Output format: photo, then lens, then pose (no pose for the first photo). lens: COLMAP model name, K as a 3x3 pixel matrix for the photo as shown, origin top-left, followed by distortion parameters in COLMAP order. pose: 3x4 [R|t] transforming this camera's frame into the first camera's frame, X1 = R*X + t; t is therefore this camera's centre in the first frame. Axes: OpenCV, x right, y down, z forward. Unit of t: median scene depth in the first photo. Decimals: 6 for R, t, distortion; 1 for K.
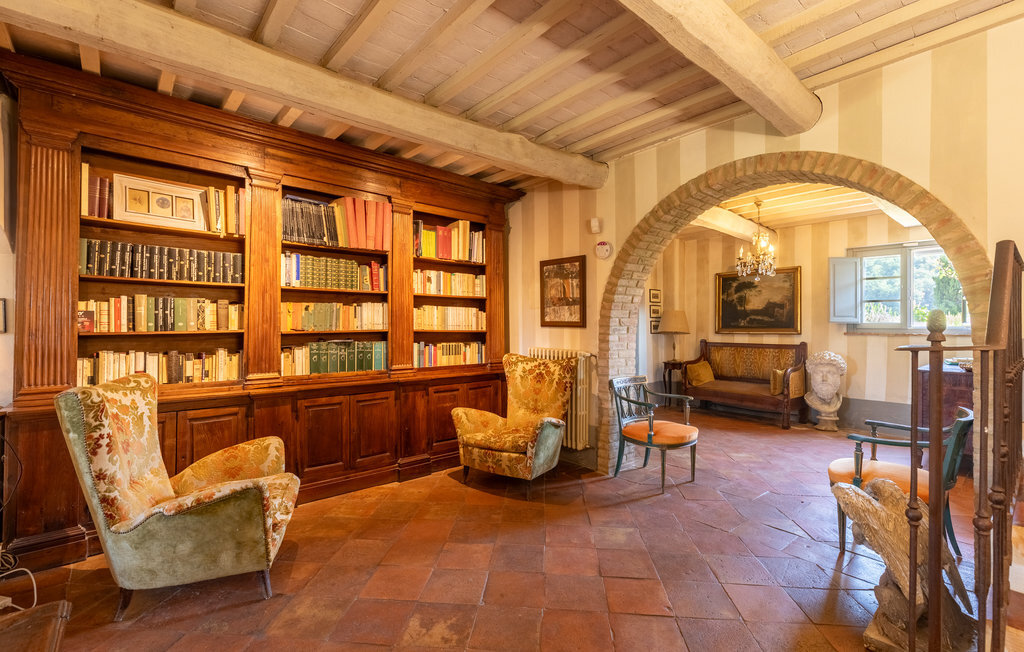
lens RADIAL K [[459.1, 0, 516.9], [0, 459.1, 323.2], [0, 0, 1]] dist [-0.000160, 0.000095]
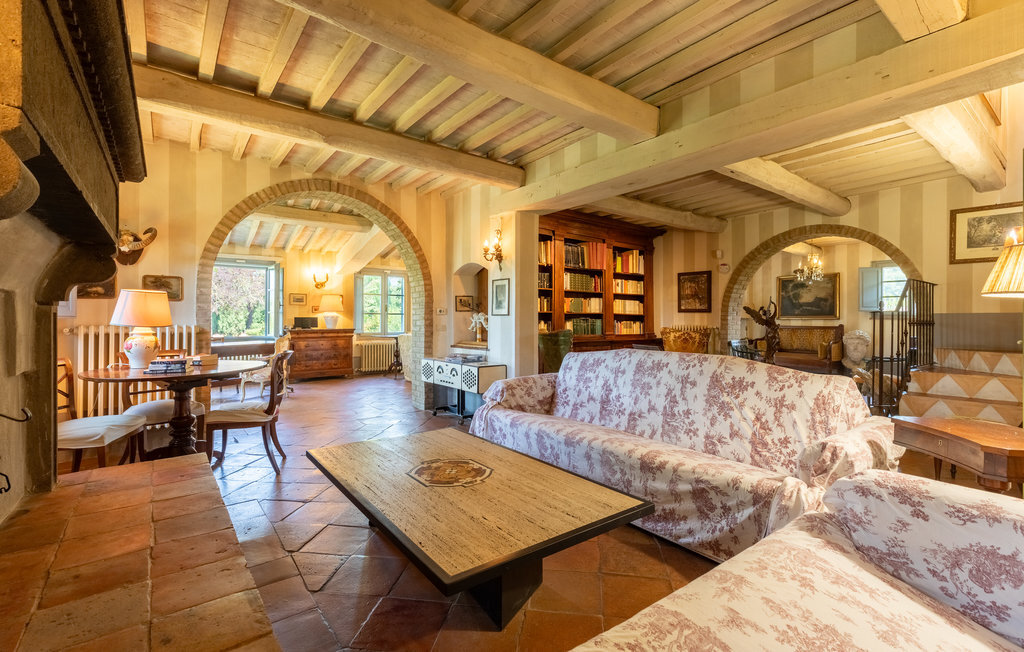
lens RADIAL K [[462.5, 0, 513.3], [0, 462.5, 318.4], [0, 0, 1]] dist [-0.000227, -0.000078]
pose [[0.998305, 0.002751, -0.058139, -0.485969], [-0.002679, 0.999996, 0.001312, 0.031828], [0.058142, -0.001154, 0.998308, -0.775815]]
